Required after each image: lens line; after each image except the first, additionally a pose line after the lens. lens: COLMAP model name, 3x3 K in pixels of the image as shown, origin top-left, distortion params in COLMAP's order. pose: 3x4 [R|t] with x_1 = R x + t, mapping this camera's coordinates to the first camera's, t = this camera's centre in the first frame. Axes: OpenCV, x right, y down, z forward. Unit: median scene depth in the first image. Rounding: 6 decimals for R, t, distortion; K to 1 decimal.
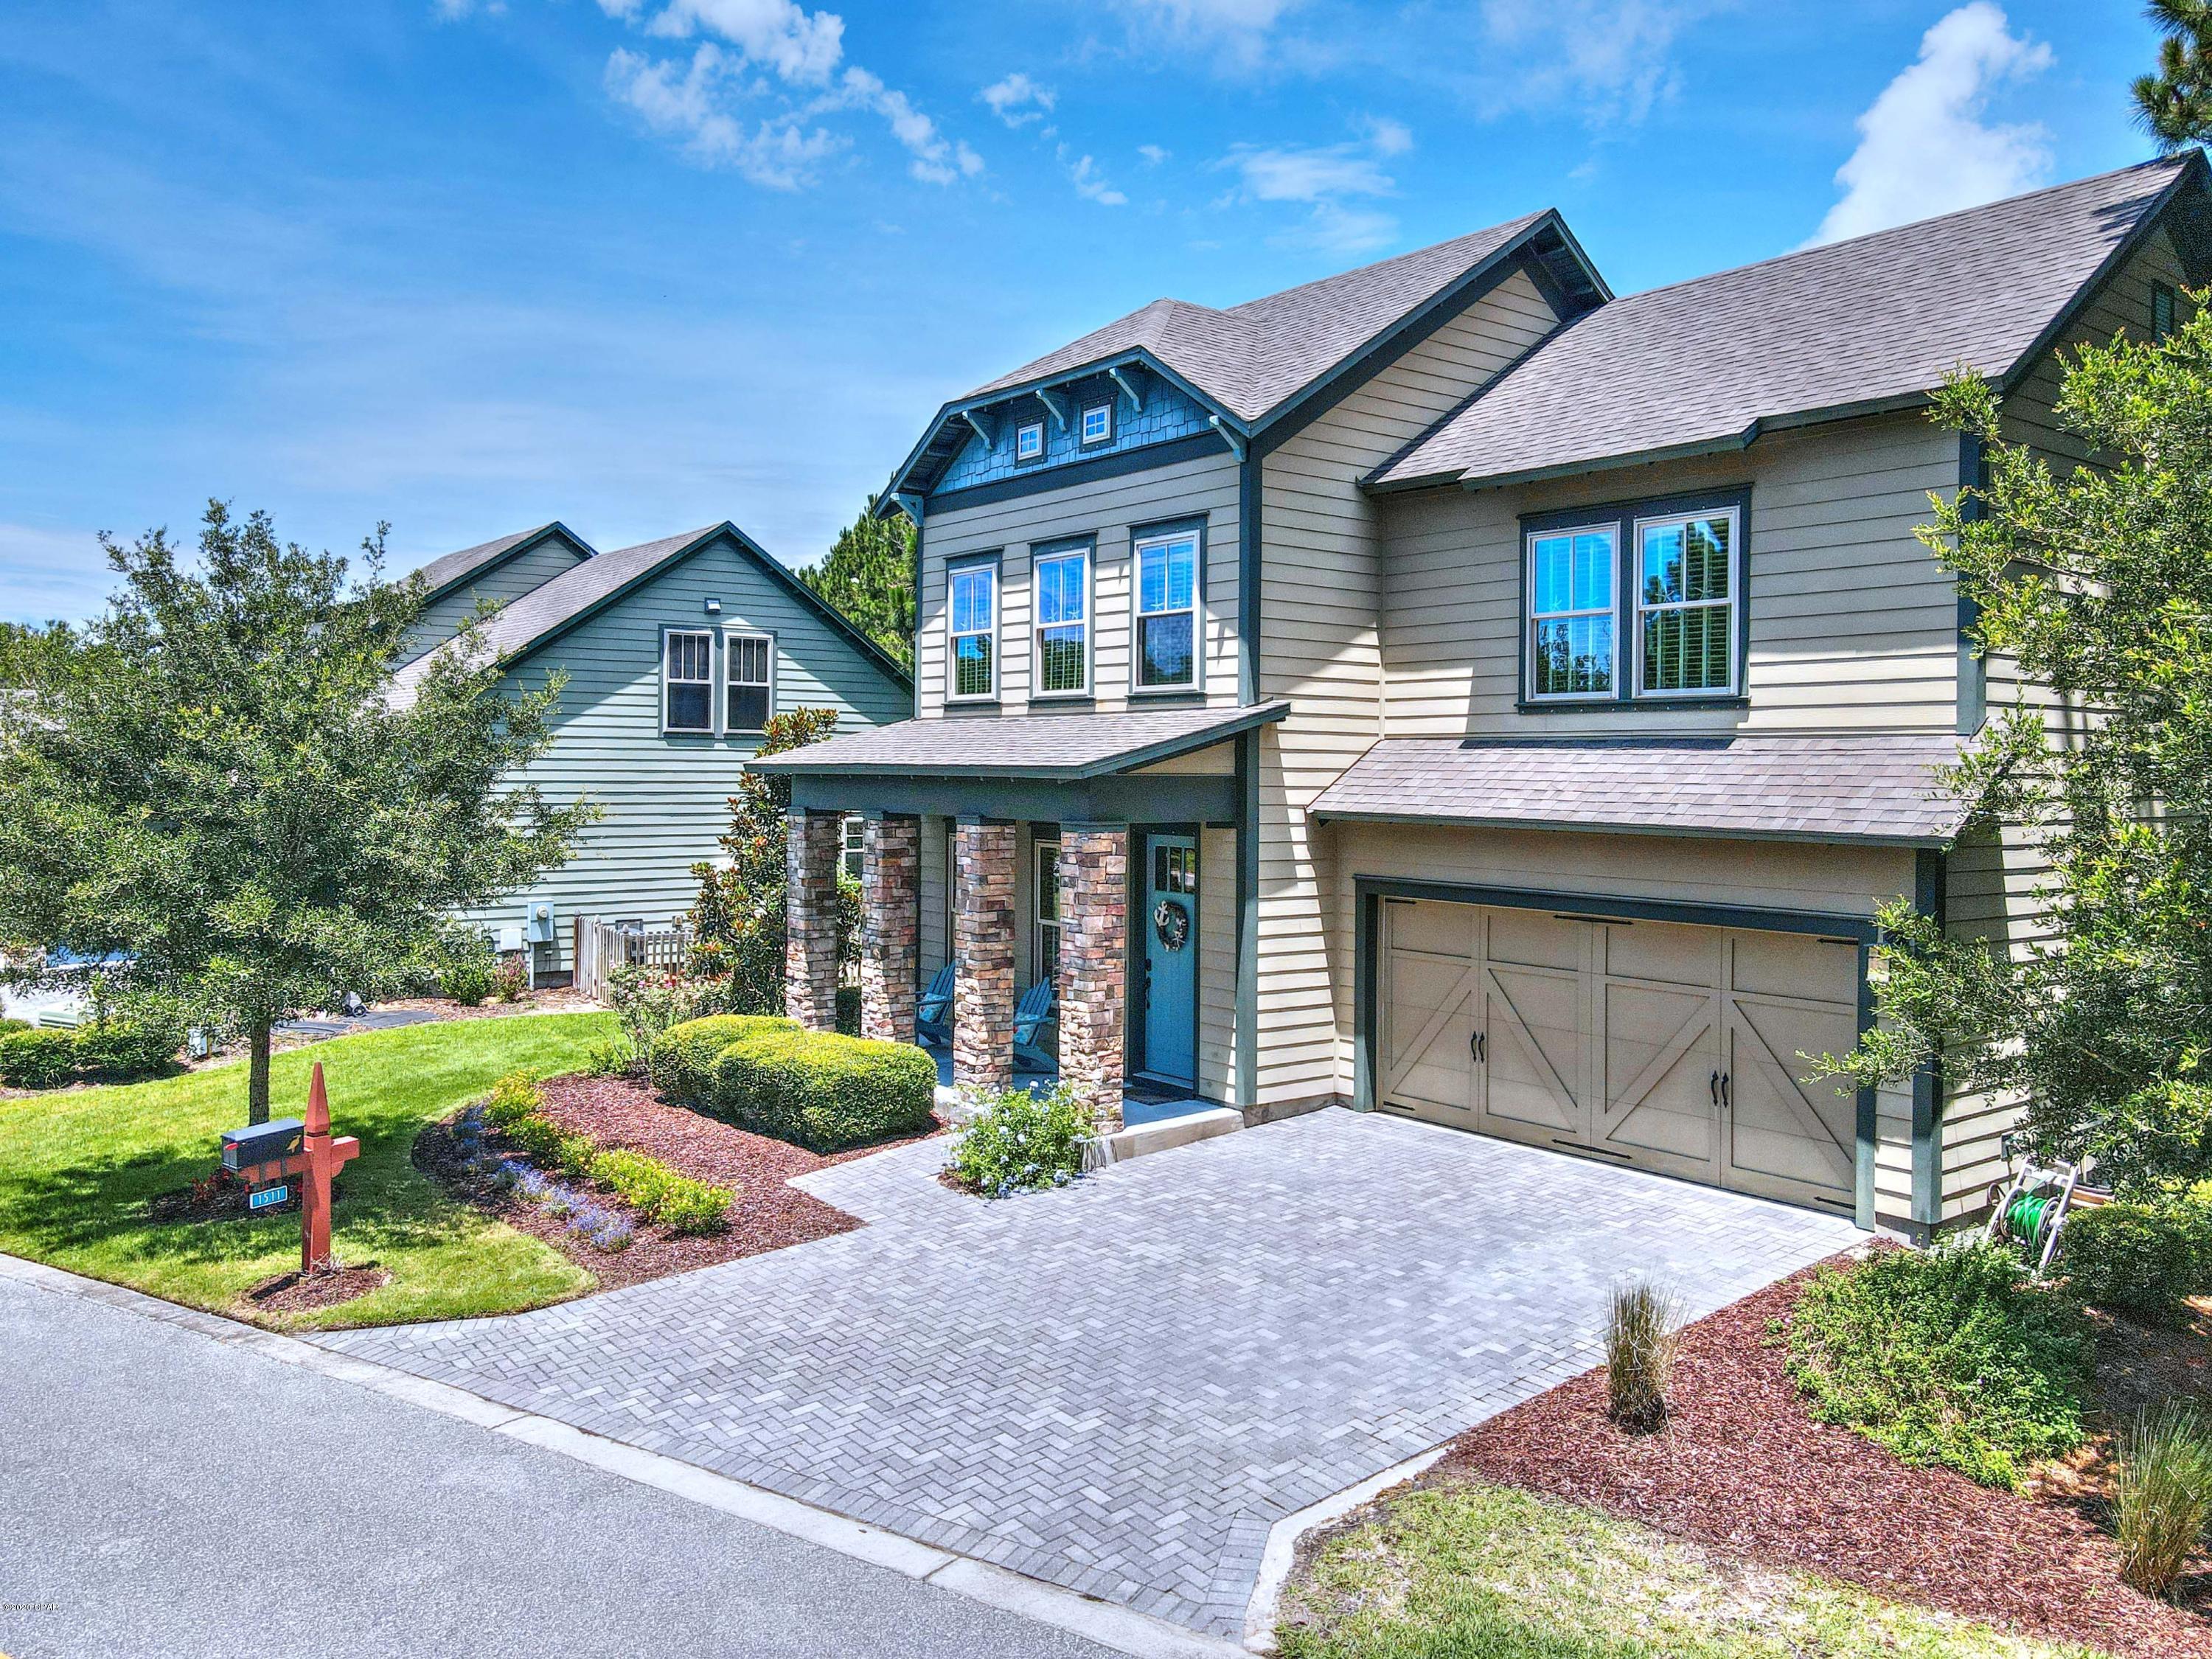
lens RADIAL K [[1633.4, 0, 1086.6], [0, 1633.4, 859.0], [0, 0, 1]] dist [-0.008776, 0.044575]
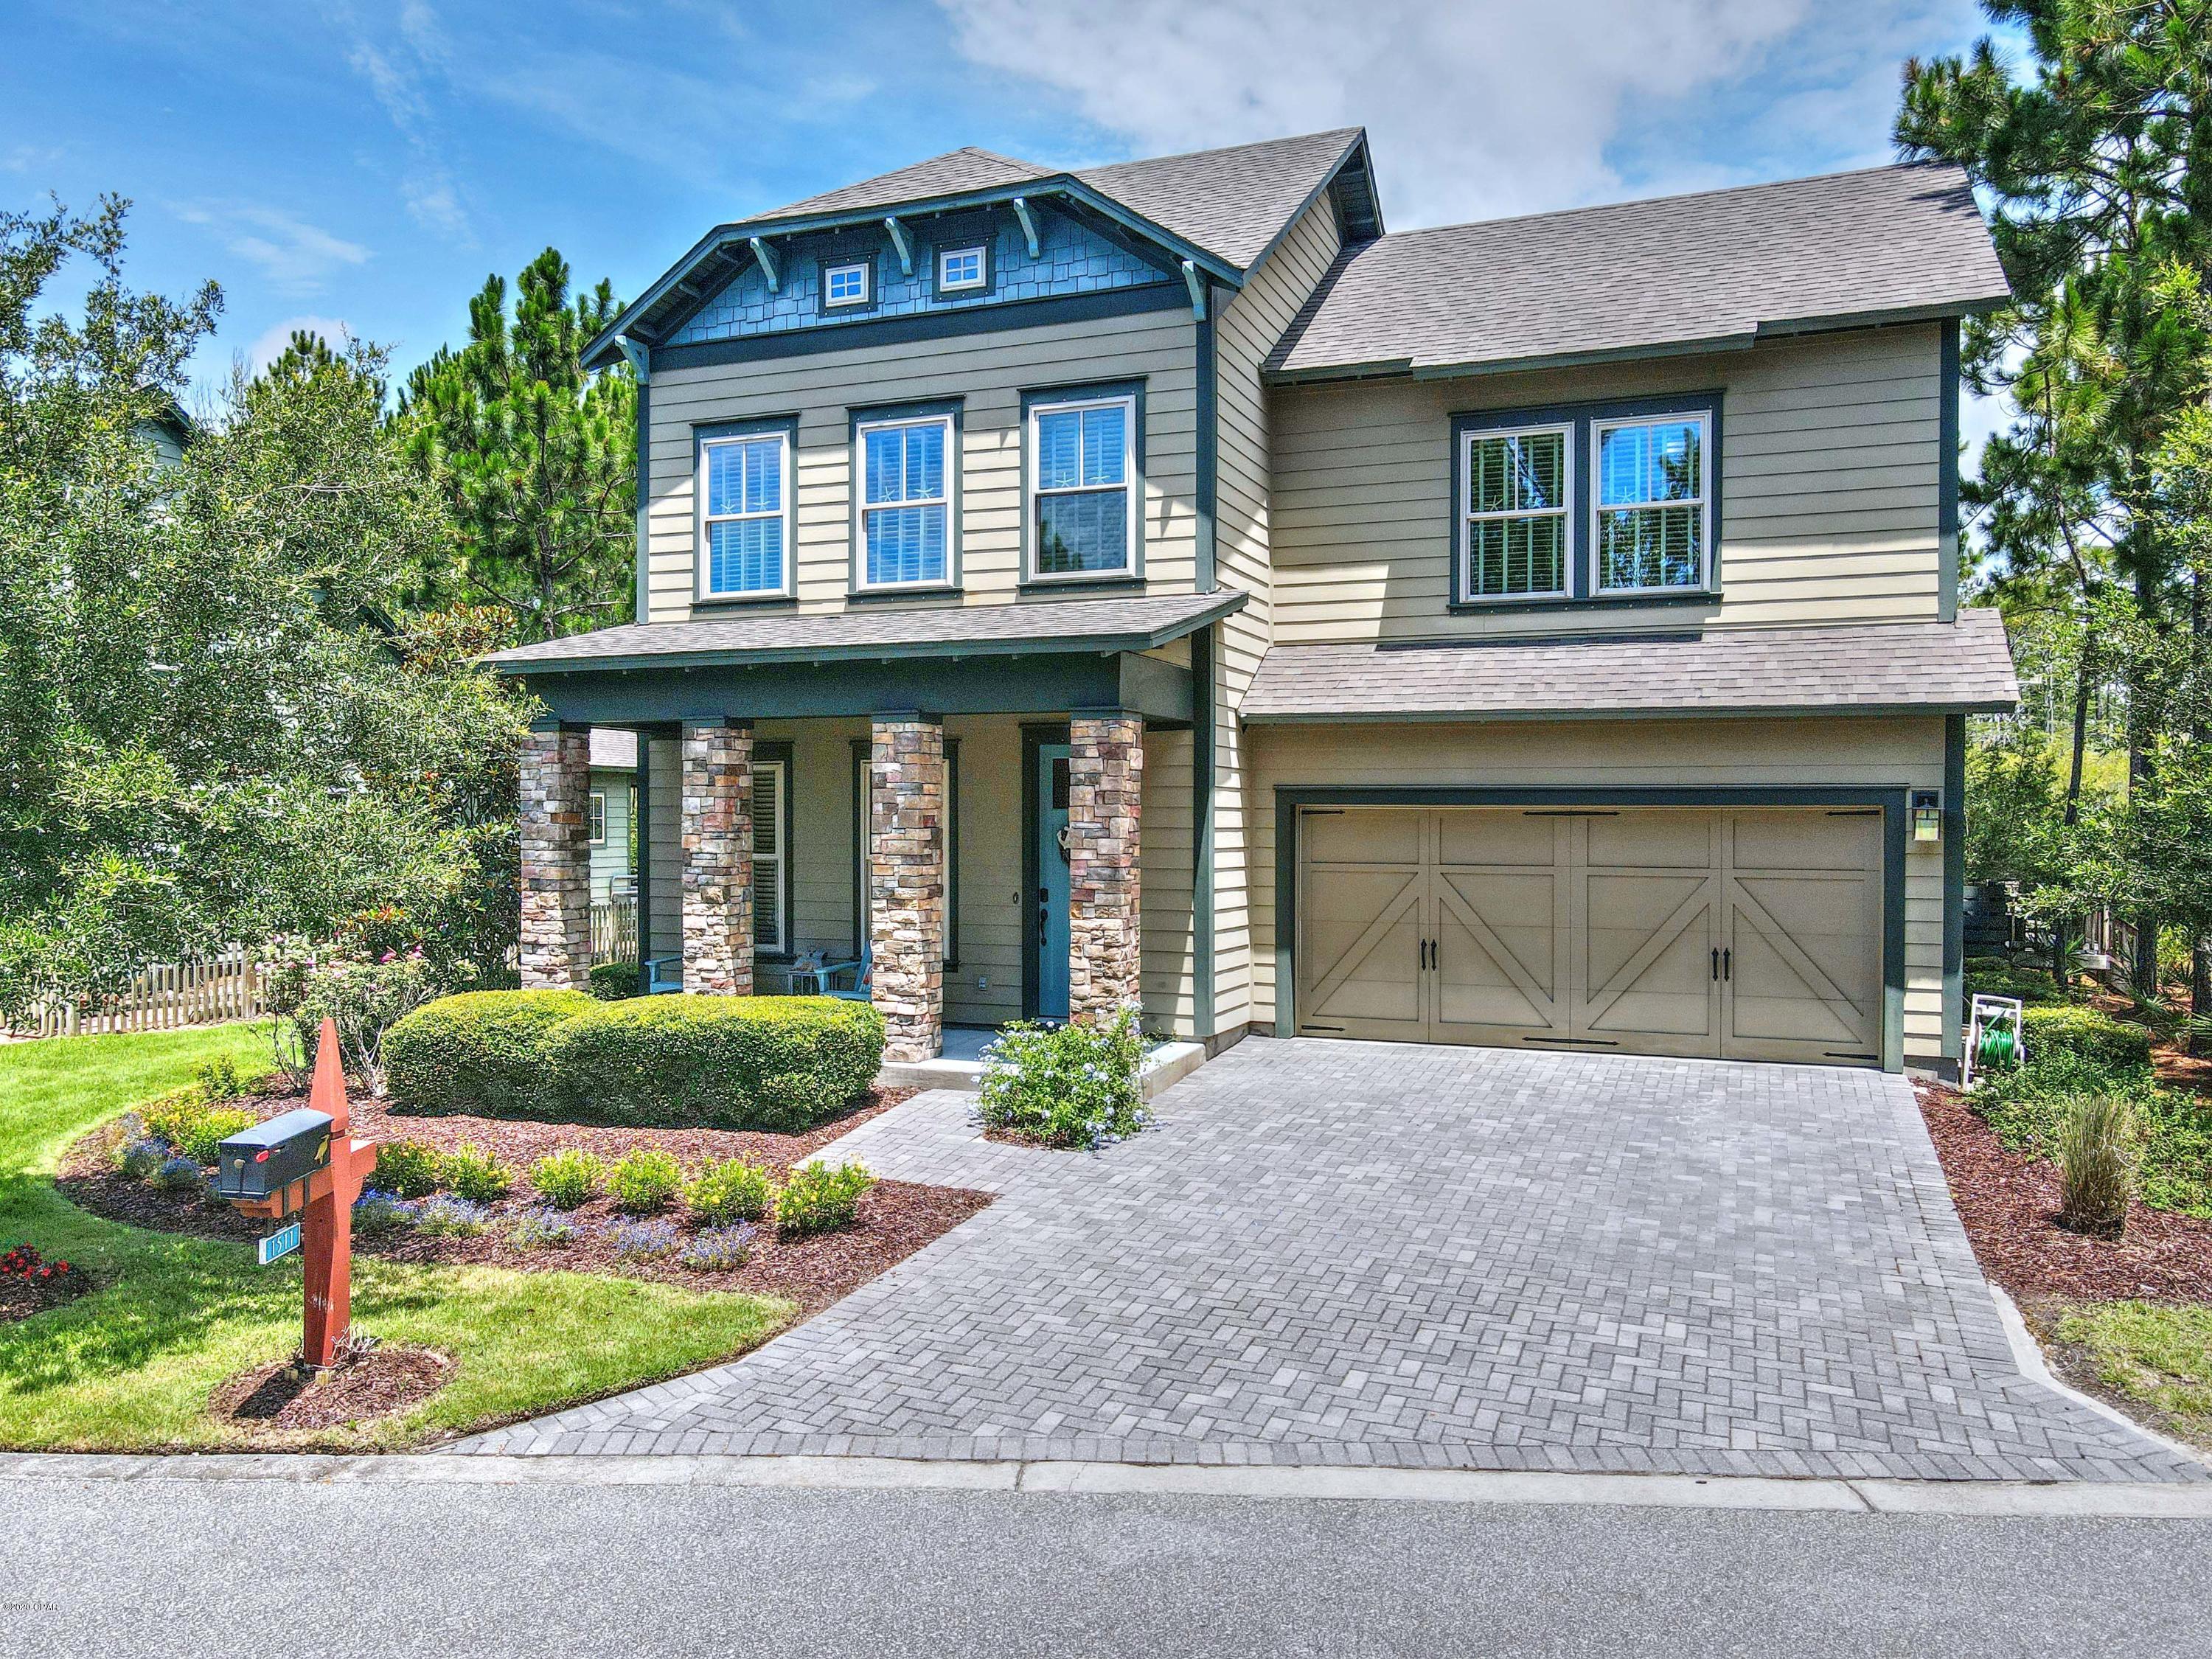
lens RADIAL K [[1633.4, 0, 1086.6], [0, 1633.4, 859.0], [0, 0, 1]] dist [-0.008776, 0.044575]
pose [[0.865153, -0.019843, 0.501115, -0.427563], [0.032240, 0.999351, -0.016090, 0.068037], [-0.500471, 0.030076, 0.865231, 0.262154]]
